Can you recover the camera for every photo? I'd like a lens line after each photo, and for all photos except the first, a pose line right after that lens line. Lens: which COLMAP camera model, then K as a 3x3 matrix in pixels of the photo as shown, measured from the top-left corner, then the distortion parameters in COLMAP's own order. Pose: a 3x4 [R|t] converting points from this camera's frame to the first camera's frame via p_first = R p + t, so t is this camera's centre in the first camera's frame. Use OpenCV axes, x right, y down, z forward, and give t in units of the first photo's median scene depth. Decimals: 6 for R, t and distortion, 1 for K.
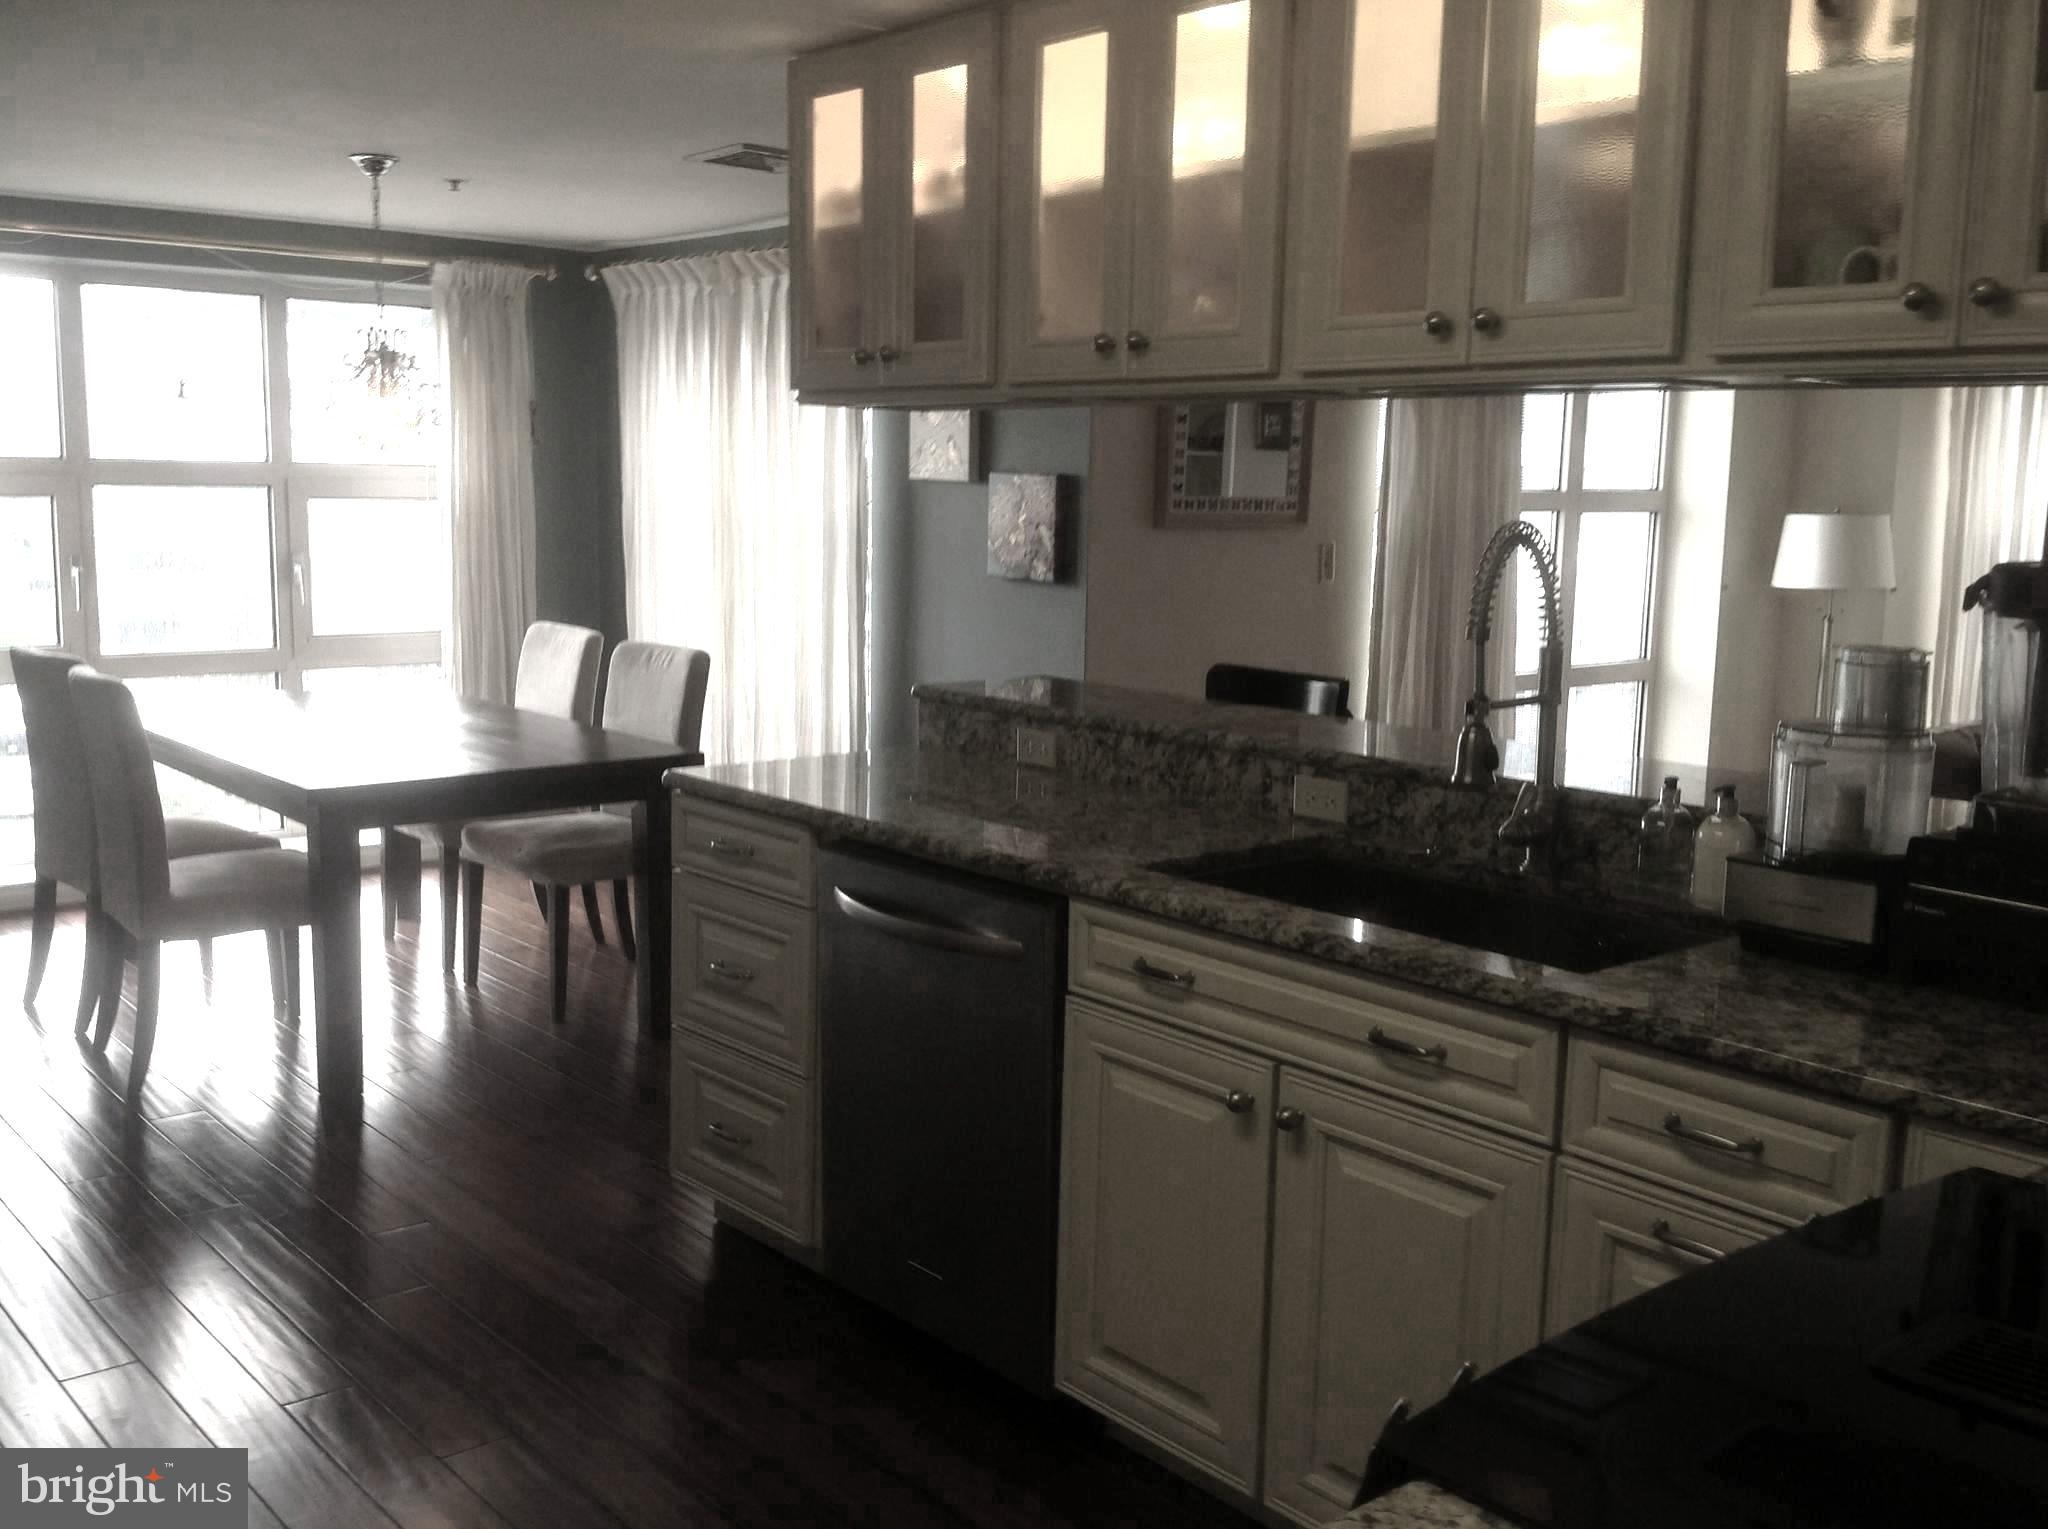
lens RADIAL K [[1952.6, 0, 982.2], [0, 1952.6, 767.6], [0, 0, 1]] dist [0.209549, -0.462489]
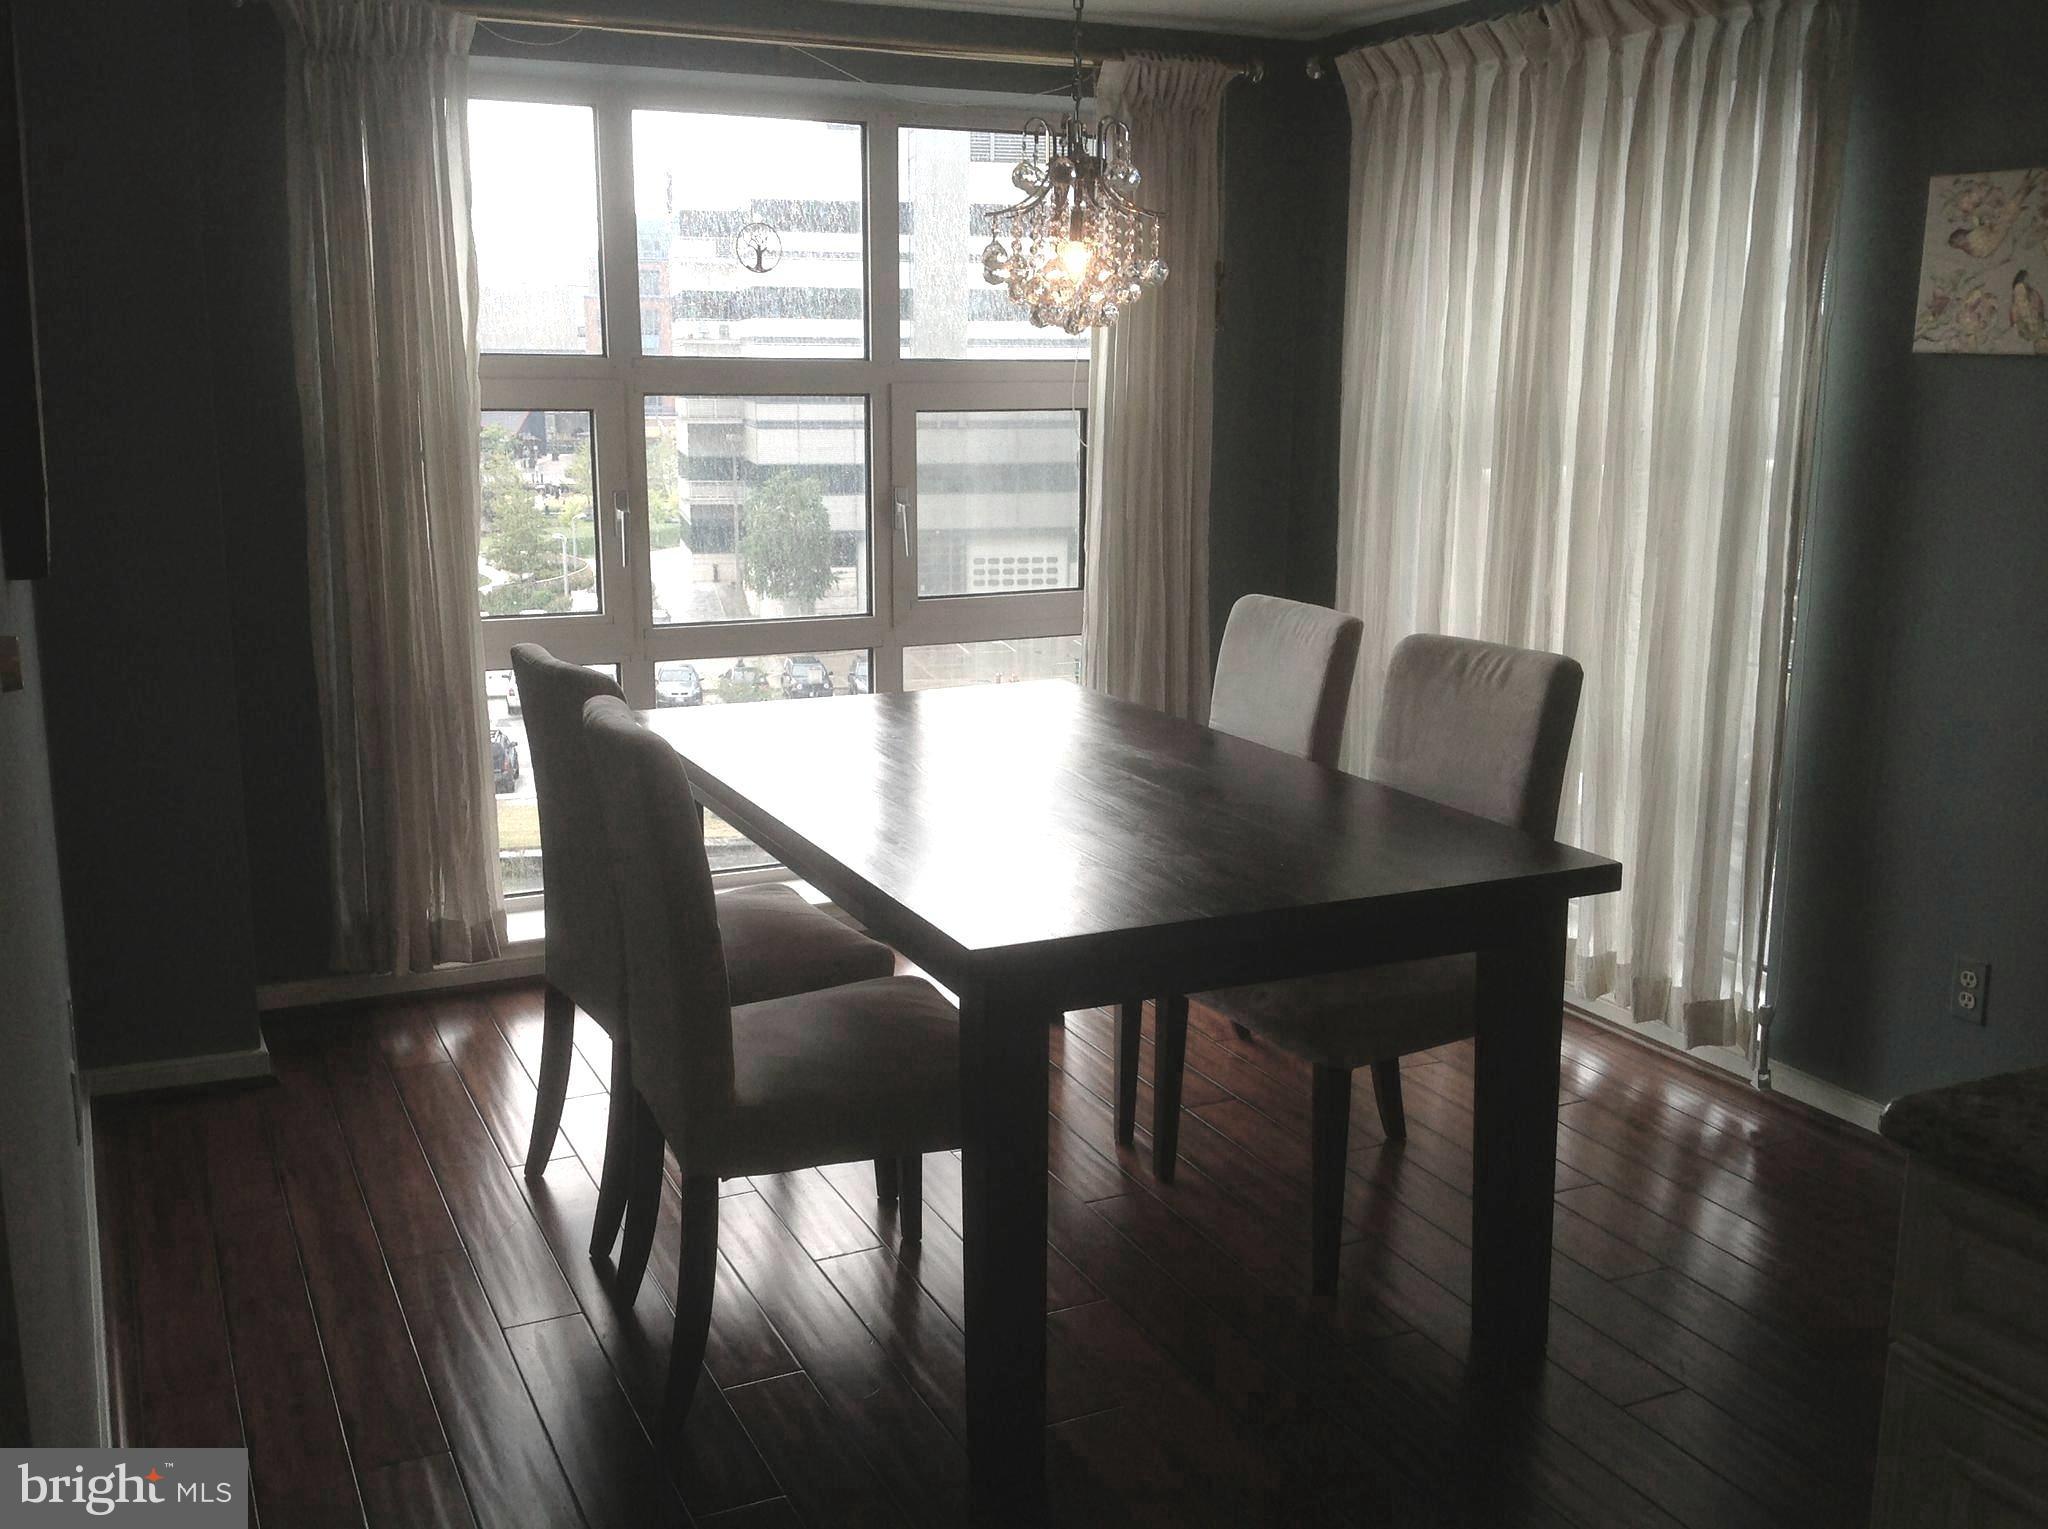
lens RADIAL K [[1952.6, 0, 982.2], [0, 1952.6, 767.6], [0, 0, 1]] dist [0.209549, -0.462489]
pose [[0.967112, 0.035136, -0.251914, -0.133773], [-0.023423, 0.998507, 0.049345, -0.043381], [0.253271, -0.041821, 0.966491, 0.318484]]
